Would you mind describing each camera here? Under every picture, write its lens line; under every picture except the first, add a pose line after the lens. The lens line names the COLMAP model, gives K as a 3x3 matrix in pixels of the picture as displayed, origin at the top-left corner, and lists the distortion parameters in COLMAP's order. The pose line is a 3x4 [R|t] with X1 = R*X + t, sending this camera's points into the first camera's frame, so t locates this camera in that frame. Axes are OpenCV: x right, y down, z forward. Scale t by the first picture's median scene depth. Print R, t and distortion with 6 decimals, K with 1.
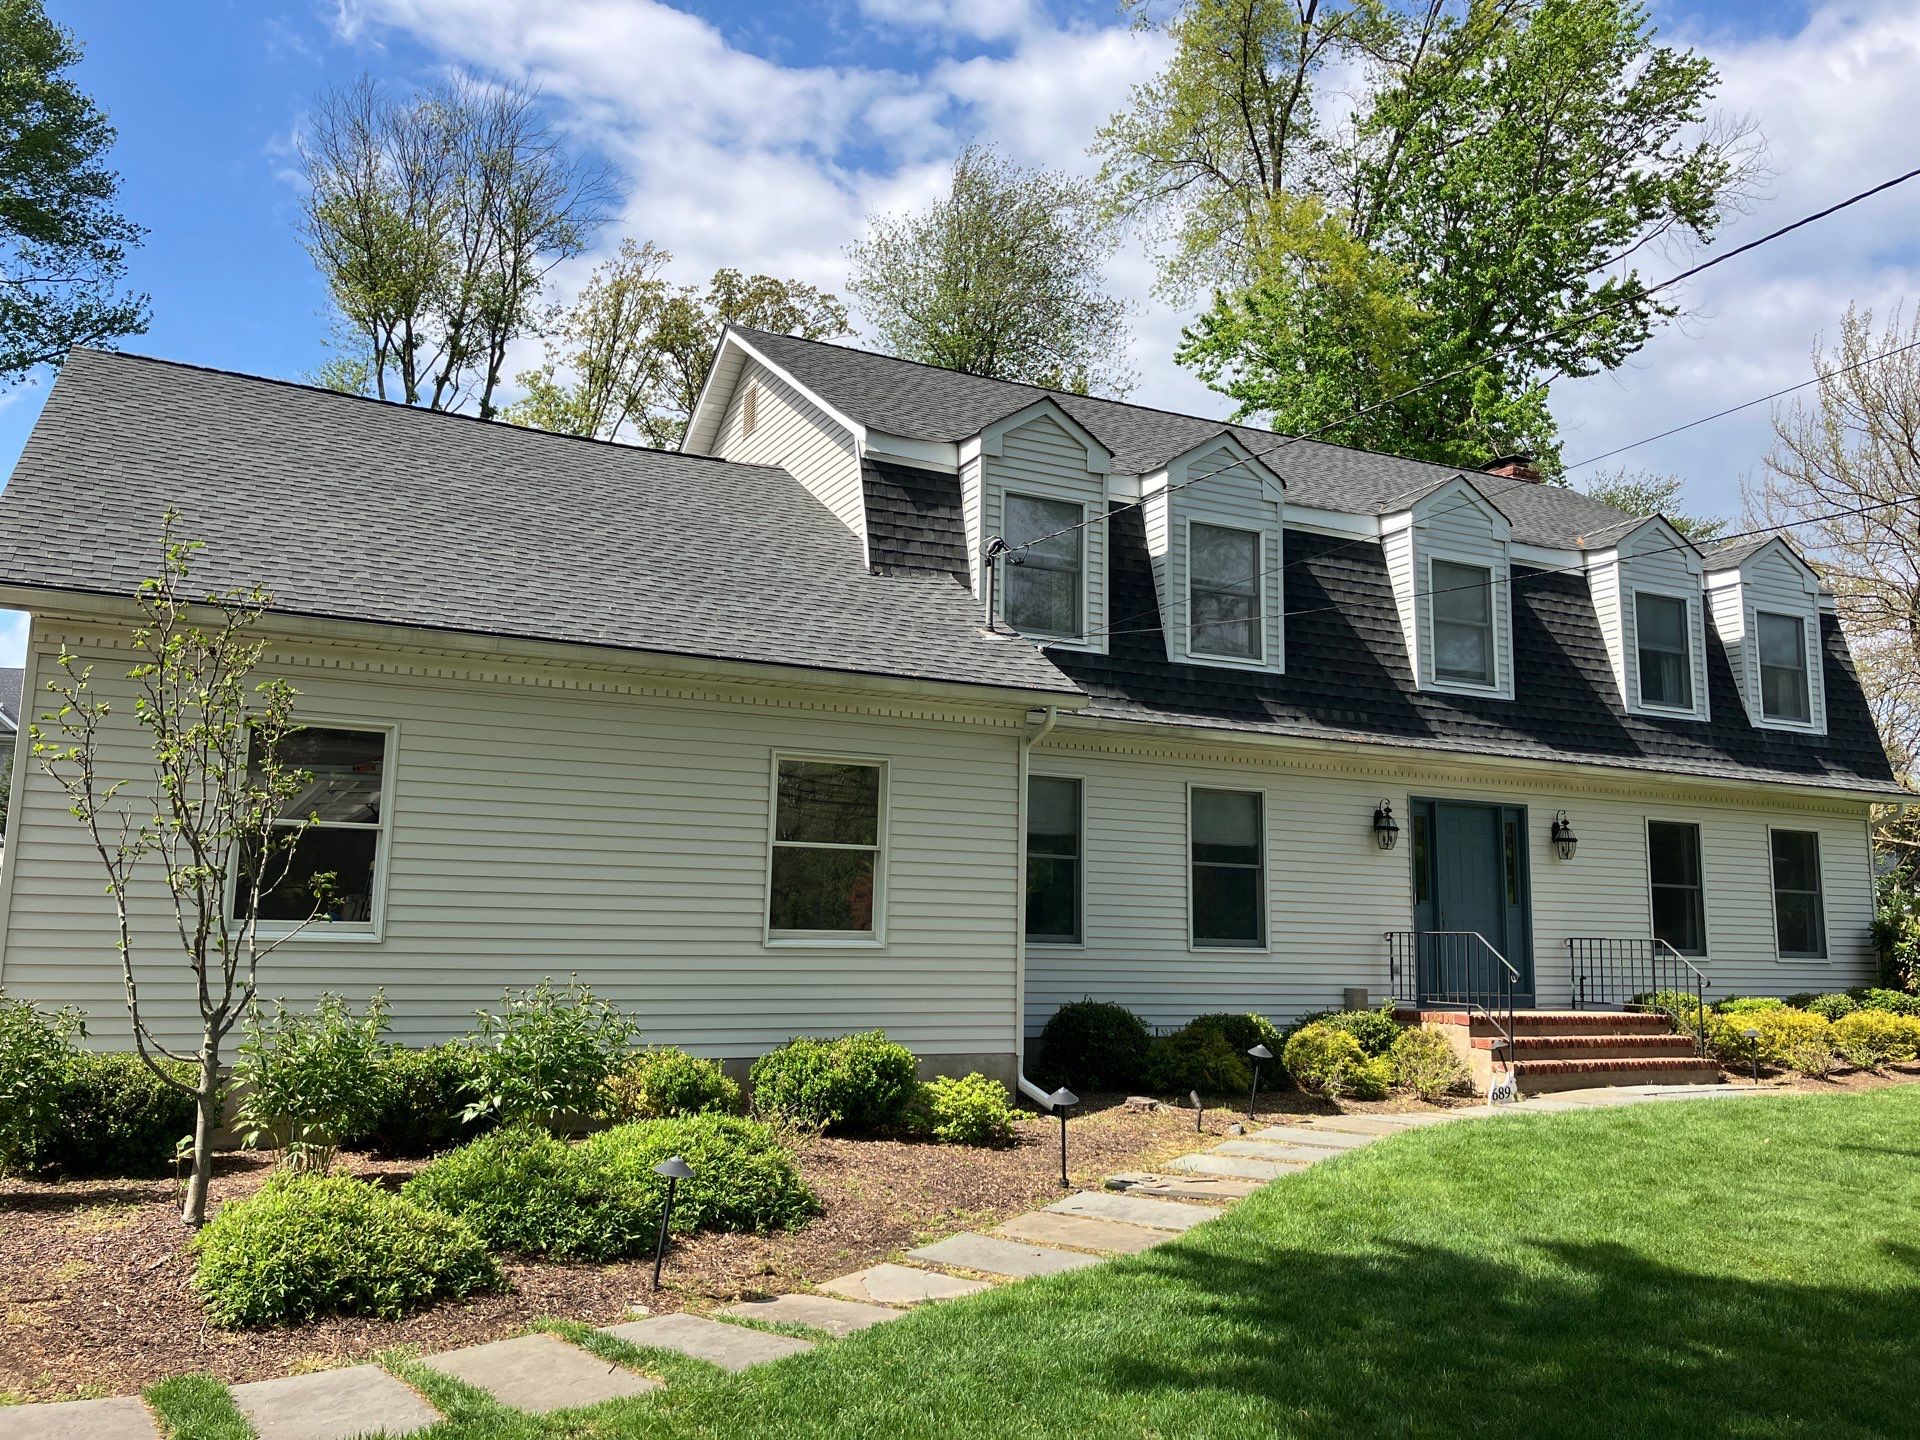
lens RADIAL K [[1597.0, 0, 960.0], [0, 1597.0, 720.0], [0, 0, 1]] dist [-0.004039, -0.004275]
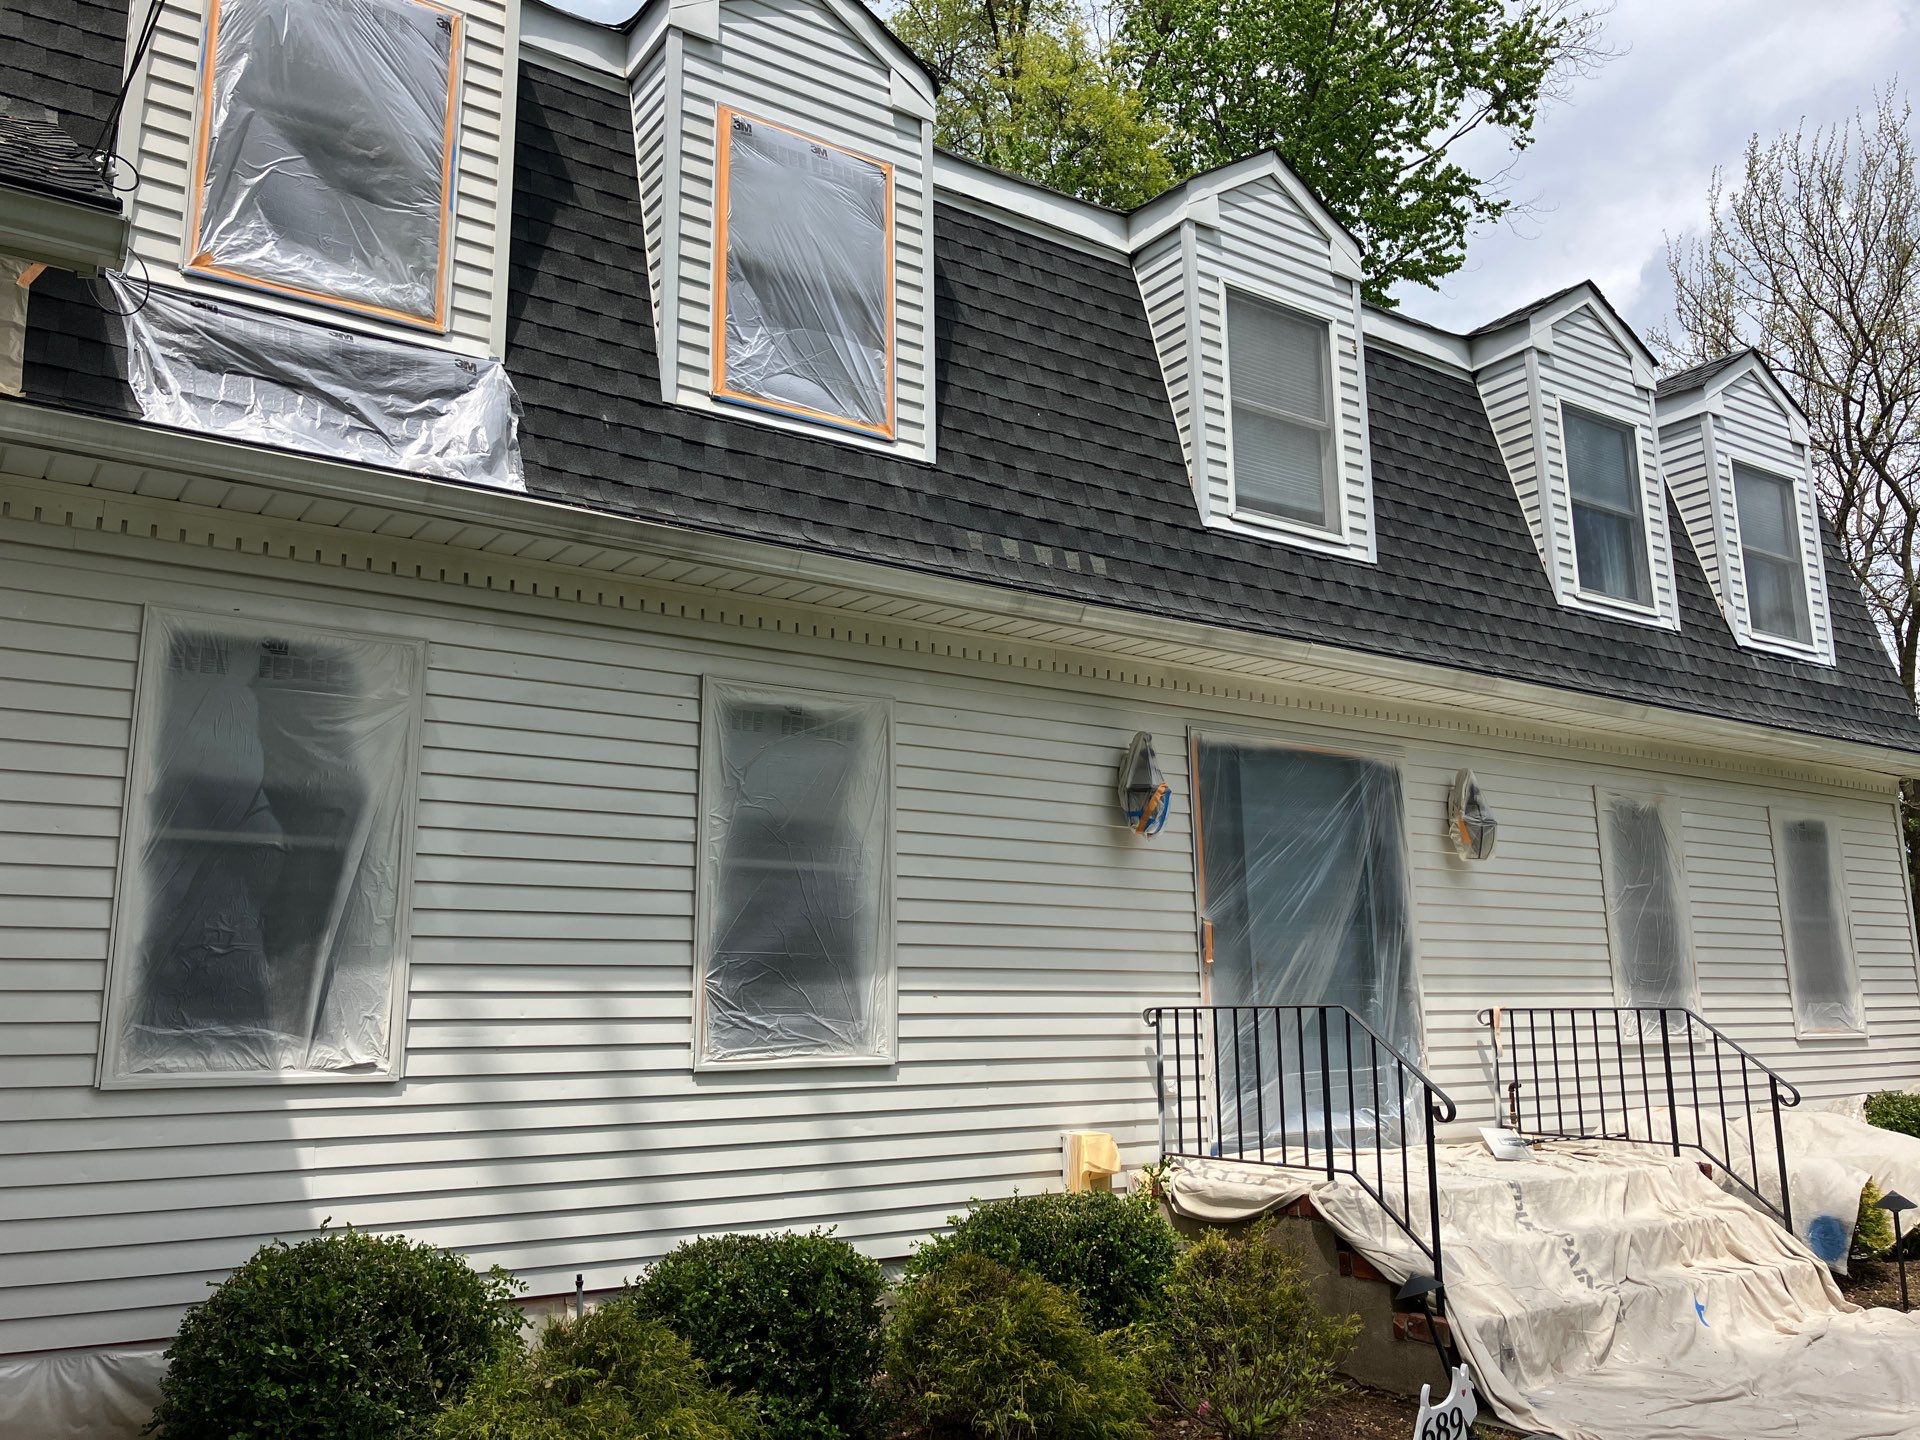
lens RADIAL K [[1686.1, 0, 1045.7], [0, 1686.1, 676.1], [0, 0, 1]] dist [0.001336, -0.002794]
pose [[0.980930, 0.008019, 0.194195, 0.130470], [0.005072, 0.997752, -0.066818, 0.063899], [-0.194294, 0.066528, 0.978685, 0.477418]]
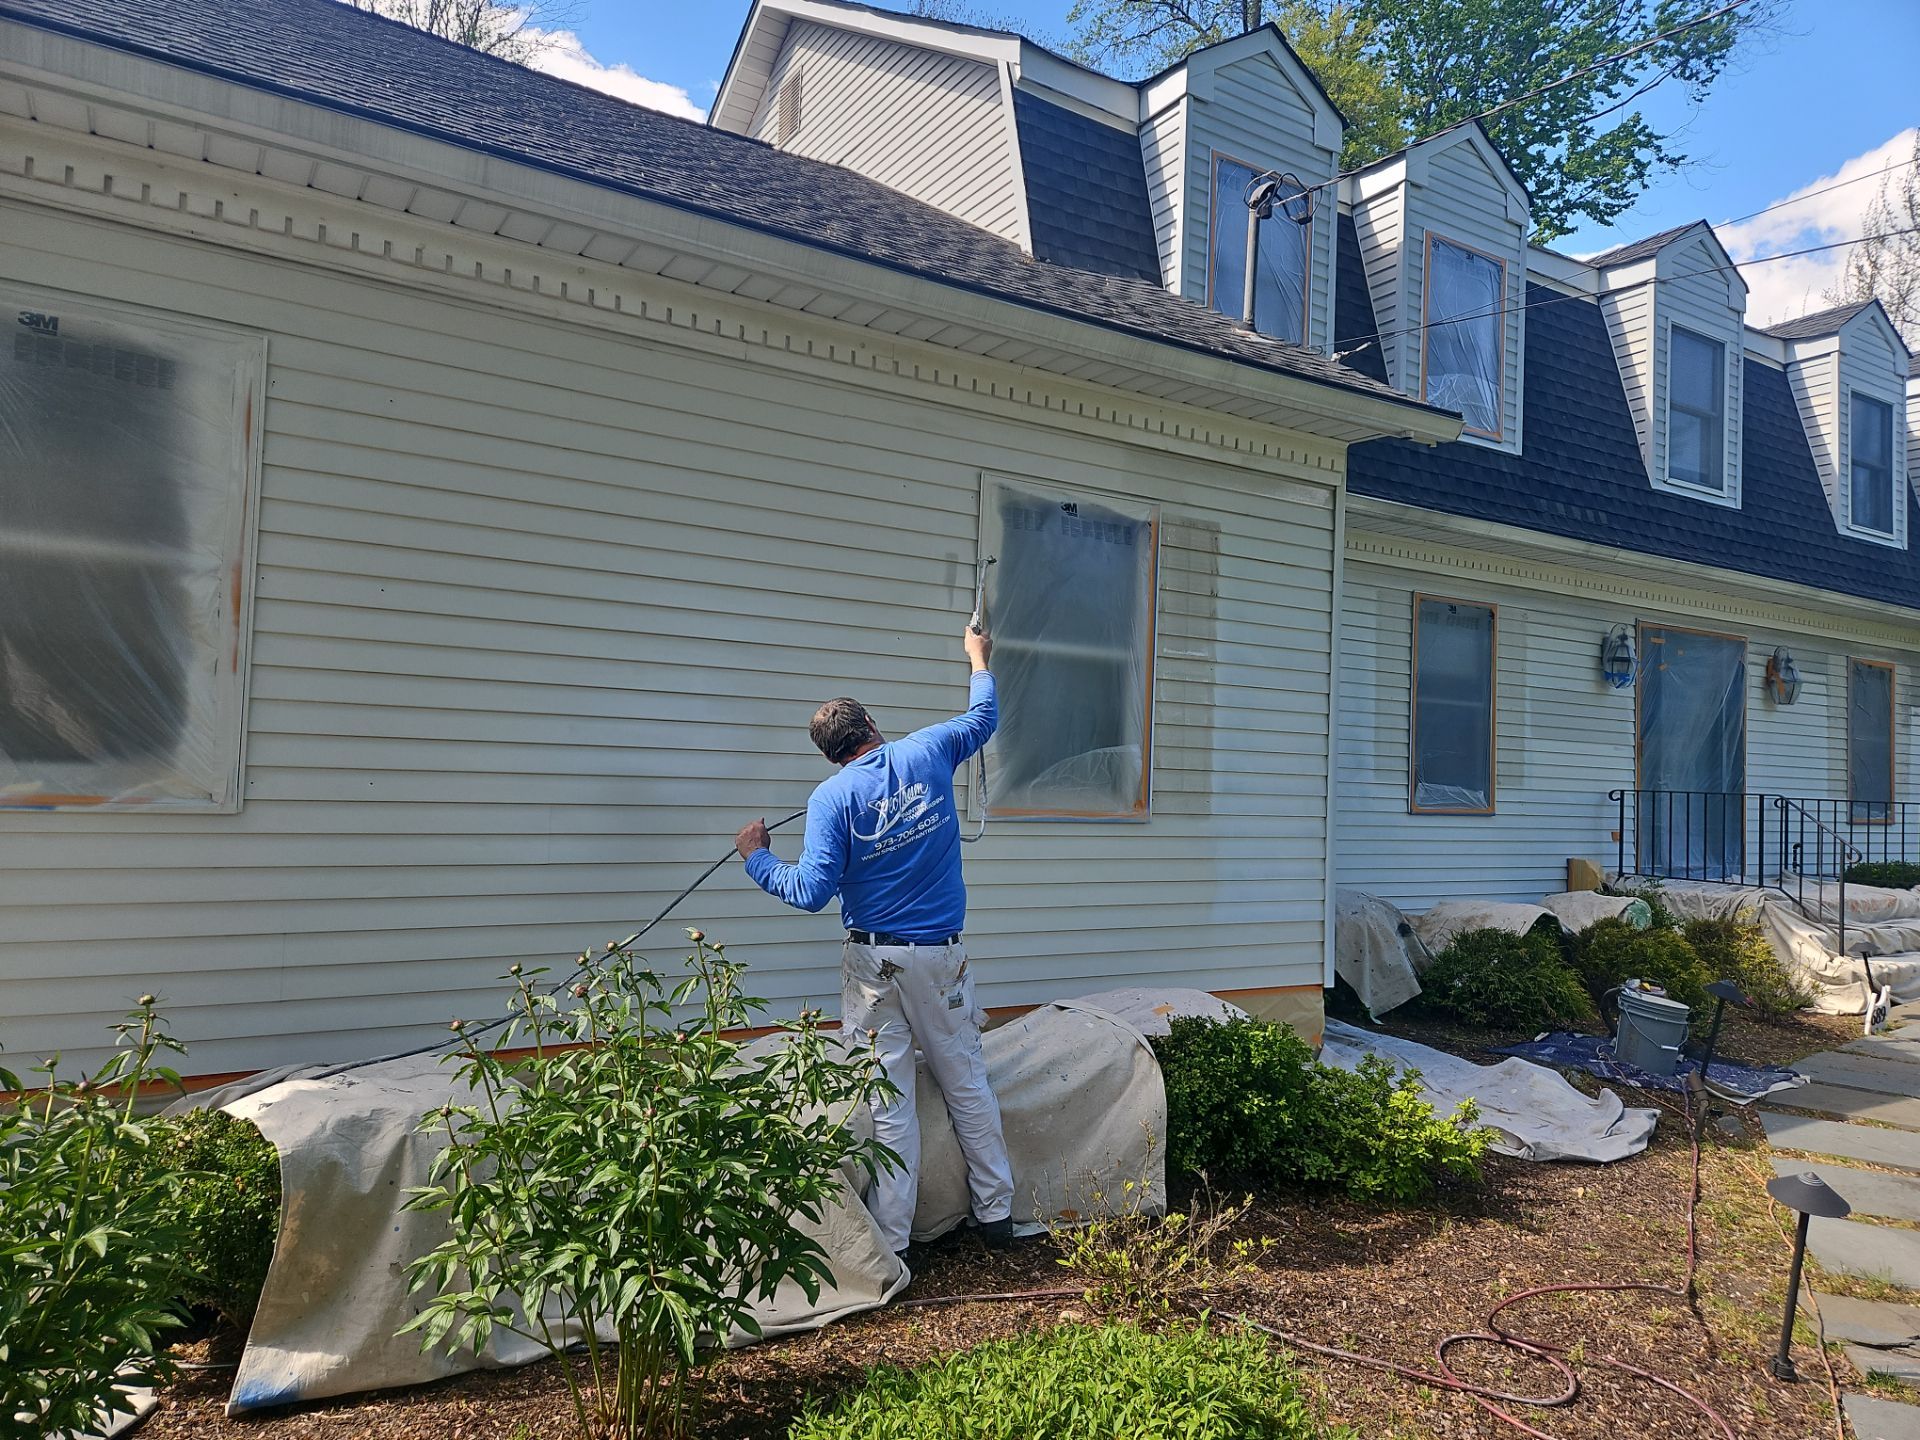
lens RADIAL K [[1316.9, 0, 974.9], [0, 1316.9, 784.7], [0, 0, 1]] dist [-0.004884, -0.005840]
pose [[0.995364, 0.006855, 0.095931, -0.111488], [-0.020042, 0.990343, 0.137181, 0.043562], [-0.094064, -0.138468, 0.985890, 0.357844]]
